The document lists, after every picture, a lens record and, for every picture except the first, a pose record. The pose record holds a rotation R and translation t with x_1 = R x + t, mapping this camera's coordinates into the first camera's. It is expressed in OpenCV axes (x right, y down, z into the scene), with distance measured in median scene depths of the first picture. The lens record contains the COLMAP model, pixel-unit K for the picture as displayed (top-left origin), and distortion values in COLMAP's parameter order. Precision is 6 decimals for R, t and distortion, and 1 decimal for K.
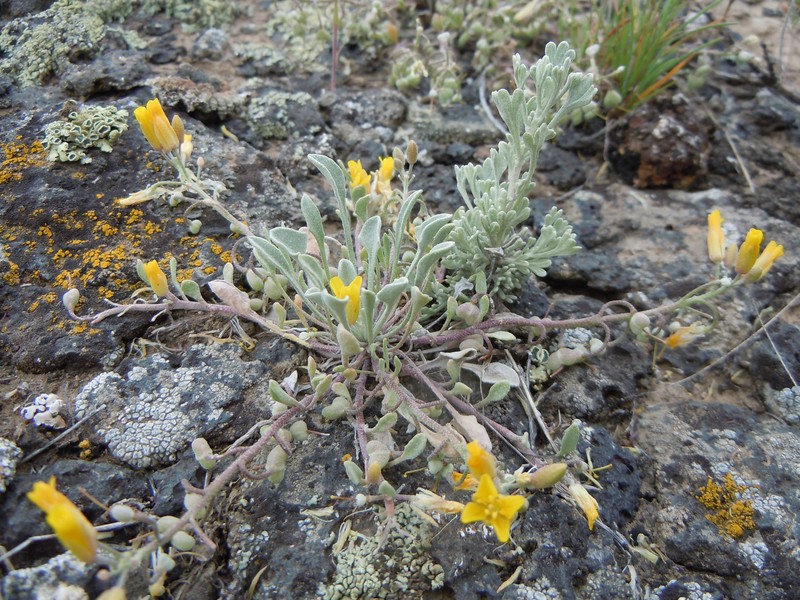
lens RADIAL K [[720.9, 0, 400.0], [0, 720.9, 300.0], [0, 0, 1]] dist [0.076417, -0.205569]
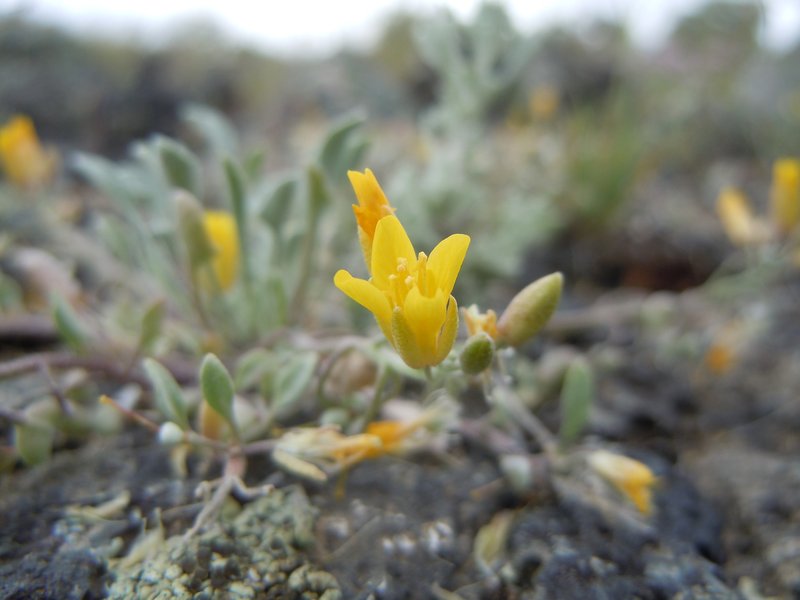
lens RADIAL K [[720.9, 0, 400.0], [0, 720.9, 300.0], [0, 0, 1]] dist [0.076417, -0.205569]
pose [[0.999016, -0.039145, 0.020860, 0.083411], [0.044351, 0.874455, -0.483075, 0.382002], [0.000669, 0.483524, 0.875331, 0.449168]]
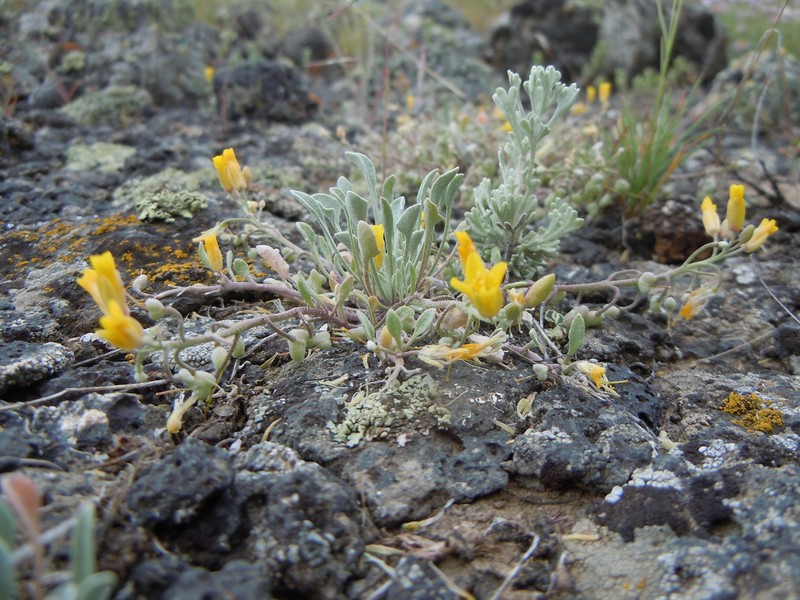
lens RADIAL K [[720.9, 0, 400.0], [0, 720.9, 300.0], [0, 0, 1]] dist [0.076417, -0.205569]
pose [[0.994515, -0.032675, -0.099362, 0.083562], [-0.011929, 0.908322, -0.418101, 0.569799], [0.103914, 0.416993, 0.902950, 0.010692]]
